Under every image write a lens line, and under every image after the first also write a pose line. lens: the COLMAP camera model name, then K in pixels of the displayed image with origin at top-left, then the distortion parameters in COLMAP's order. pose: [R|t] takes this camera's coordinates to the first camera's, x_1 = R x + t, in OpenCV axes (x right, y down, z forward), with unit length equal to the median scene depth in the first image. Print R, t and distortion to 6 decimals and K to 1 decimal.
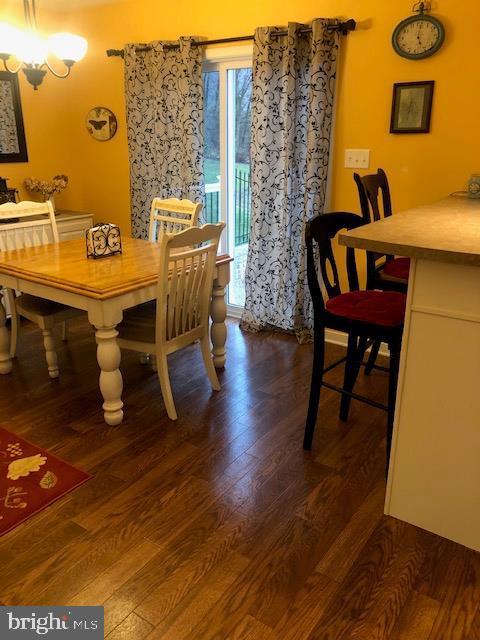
lens RADIAL K [[521.1, 0, 235.9], [0, 521.1, 323.0], [0, 0, 1]] dist [0.021400, -0.023862]
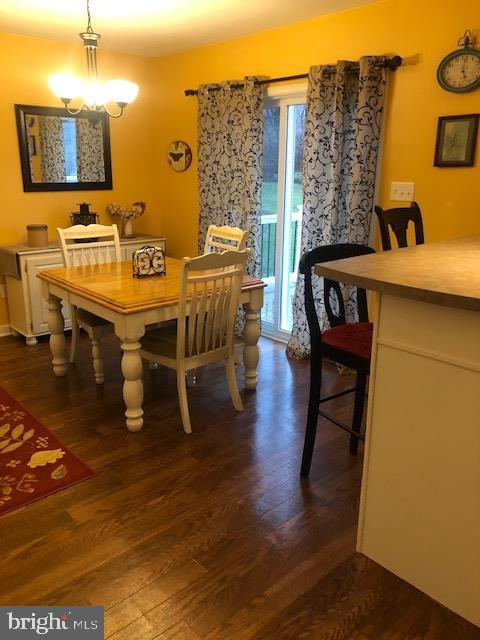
lens RADIAL K [[521.1, 0, 233.9], [0, 521.1, 321.2], [0, 0, 1]] dist [0.021400, -0.023862]
pose [[0.973871, 0.069405, -0.216237, 0.162660], [-0.081071, 0.995667, -0.045545, 0.000857], [0.212139, 0.061886, 0.975278, -0.018266]]
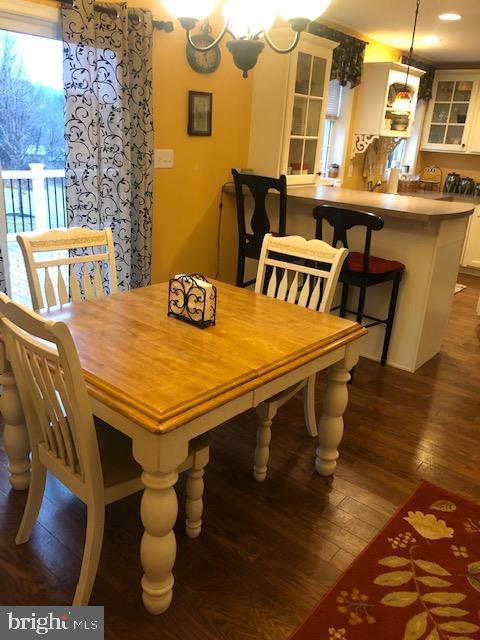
lens RADIAL K [[521.1, 0, 239.9], [0, 521.1, 323.7], [0, 0, 1]] dist [0.021400, -0.023862]
pose [[0.069932, -0.336008, 0.939259, -0.880036], [0.288834, 0.908053, 0.303339, -0.308501], [-0.954822, 0.250077, 0.160552, 0.827814]]
